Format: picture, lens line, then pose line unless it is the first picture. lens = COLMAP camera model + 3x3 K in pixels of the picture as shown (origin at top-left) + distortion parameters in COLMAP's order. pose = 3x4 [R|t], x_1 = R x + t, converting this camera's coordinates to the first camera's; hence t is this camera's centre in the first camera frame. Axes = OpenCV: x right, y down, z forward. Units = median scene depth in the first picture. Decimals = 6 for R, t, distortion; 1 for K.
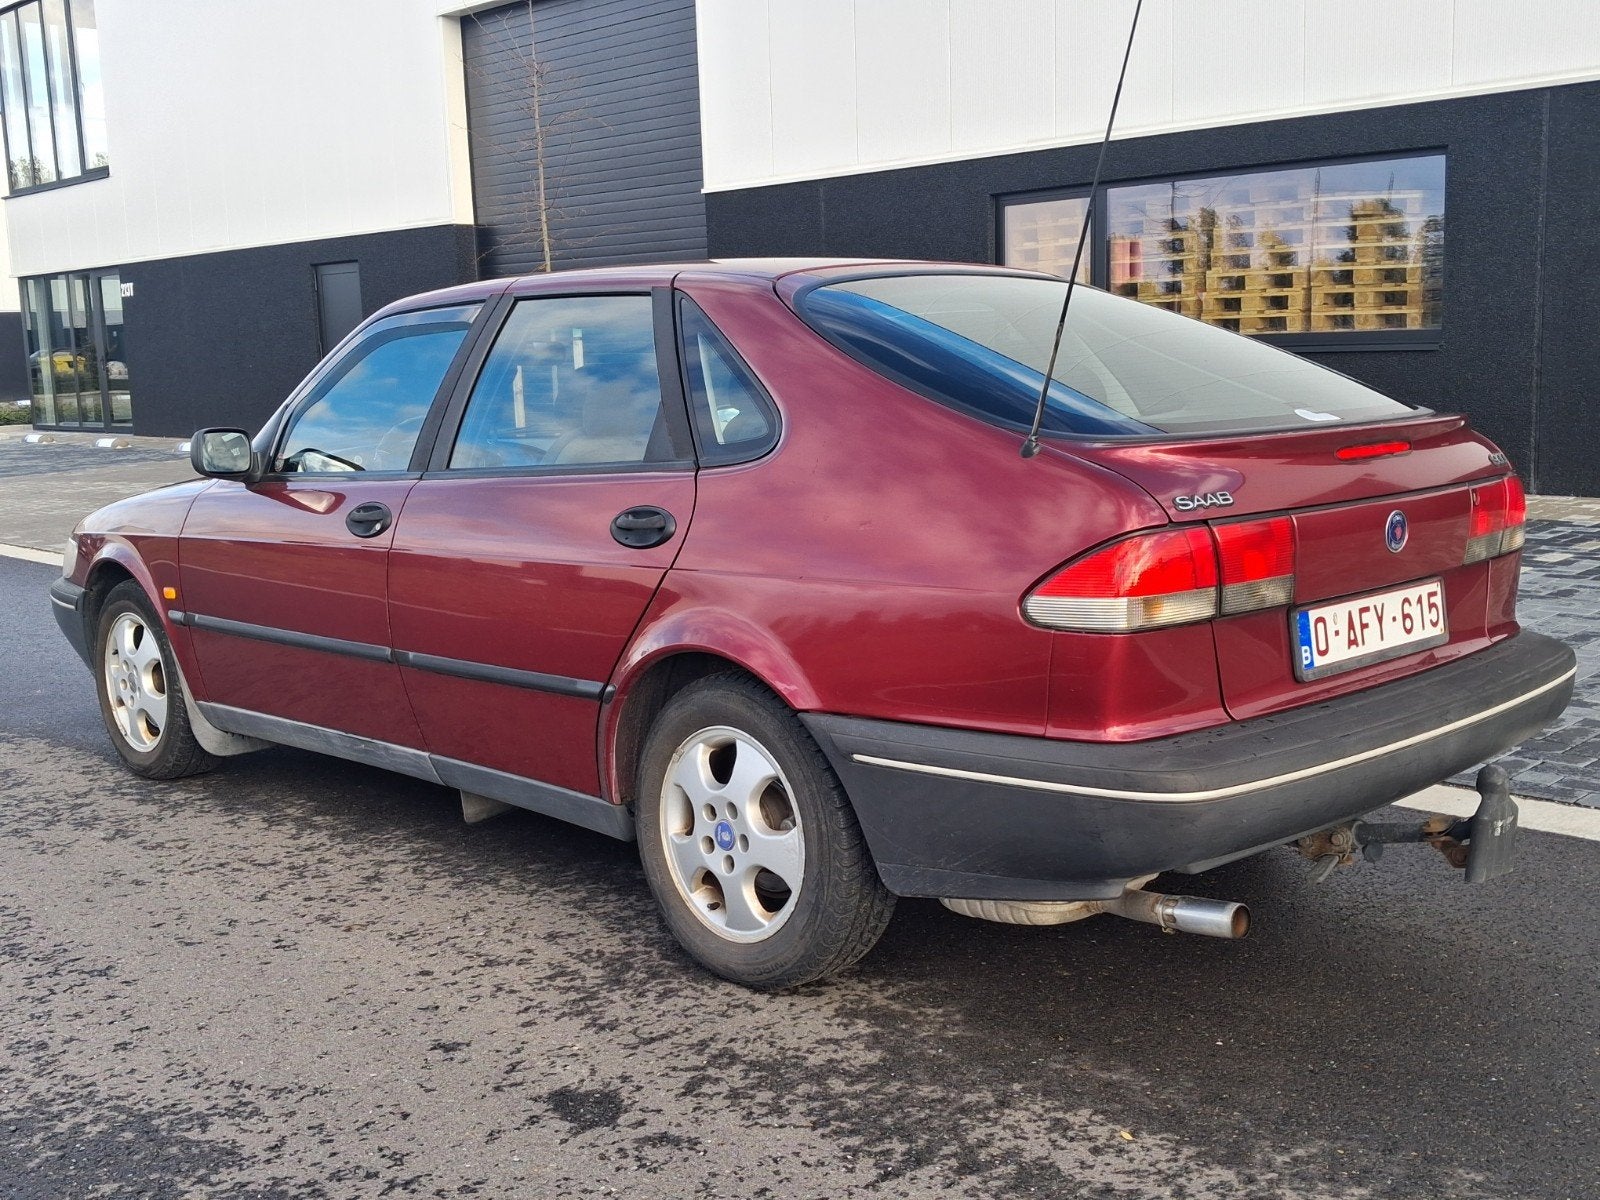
lens RADIAL K [[1701.2, 0, 796.1], [0, 1701.2, 582.1], [0, 0, 1]] dist [0.215578, -0.712050]
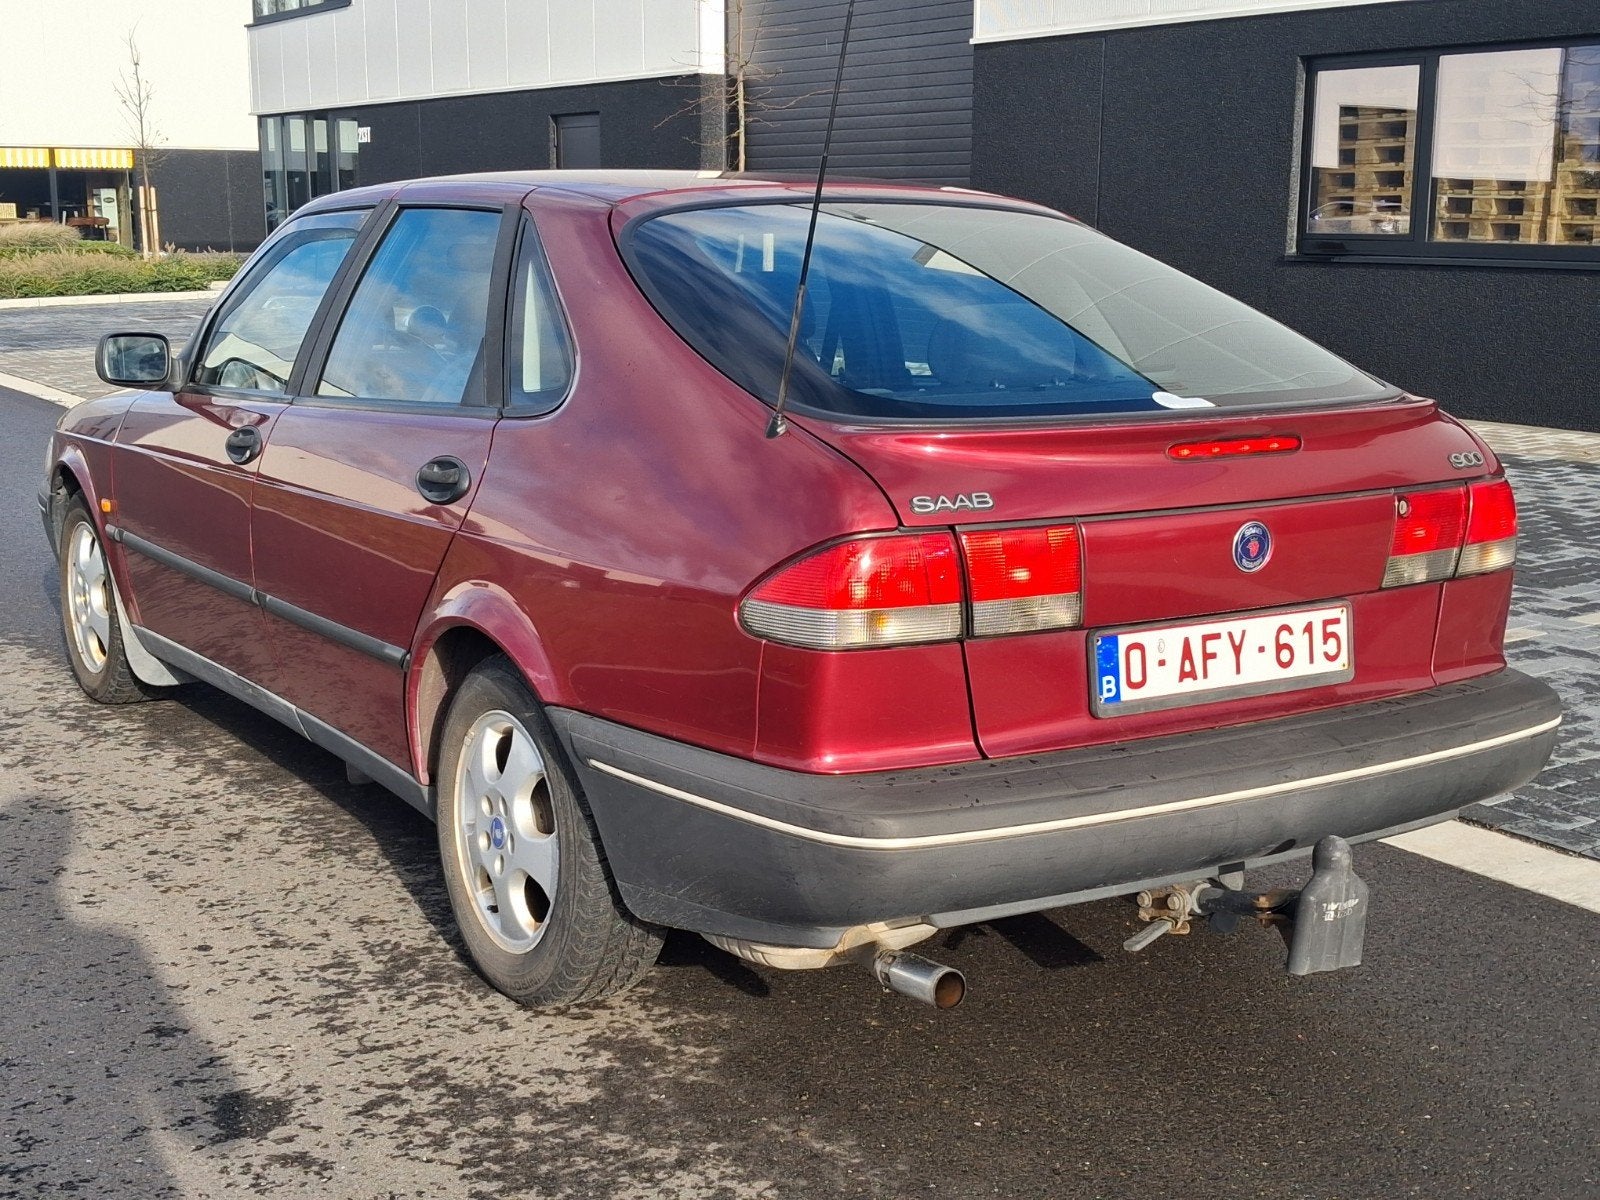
lens RADIAL K [[2006.3, 0, 800.0], [0, 2006.3, 600.0], [0, 0, 1]] dist [0.201342, -0.665682]
pose [[0.981781, 0.072696, -0.175559, 0.293594], [-0.063379, 0.996296, 0.058113, -0.044845], [0.179133, -0.045927, 0.982752, -0.003323]]
